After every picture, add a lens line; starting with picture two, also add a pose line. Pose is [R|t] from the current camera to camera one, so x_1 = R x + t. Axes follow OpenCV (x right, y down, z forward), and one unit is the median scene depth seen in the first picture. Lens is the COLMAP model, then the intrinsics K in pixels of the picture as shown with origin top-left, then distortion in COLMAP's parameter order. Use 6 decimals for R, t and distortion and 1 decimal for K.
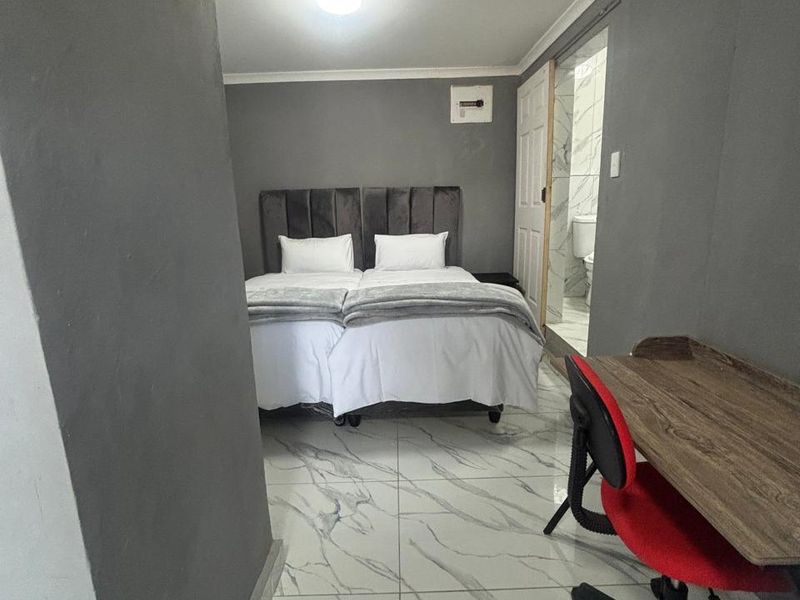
lens RADIAL K [[430.9, 0, 396.4], [0, 430.9, 304.6], [0, 0, 1]] dist [-0.004388, -0.004383]
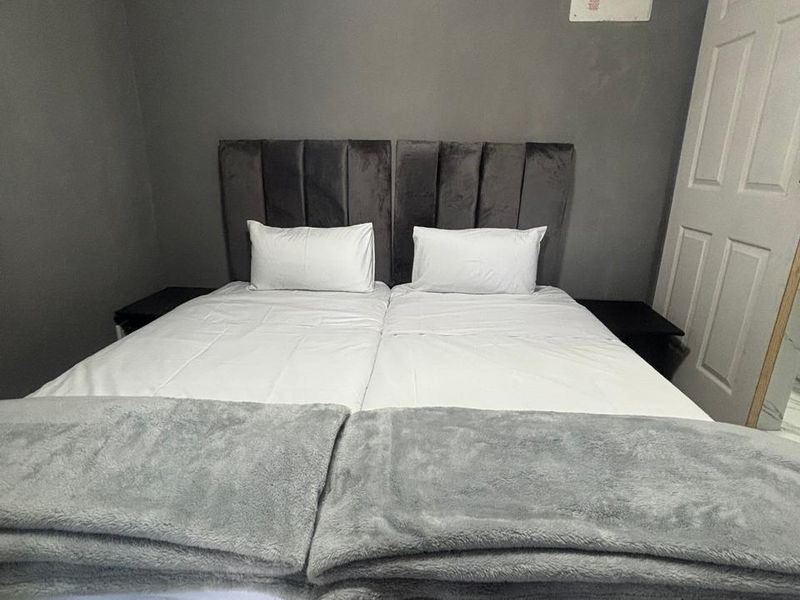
lens RADIAL K [[430.9, 0, 395.6], [0, 430.9, 296.8], [0, 0, 1]] dist [-0.004388, -0.004383]
pose [[0.996639, 0.054888, -0.060817, -0.034660], [-0.049941, 0.995536, 0.080083, -0.113501], [0.064941, -0.076777, 0.994931, 0.426562]]
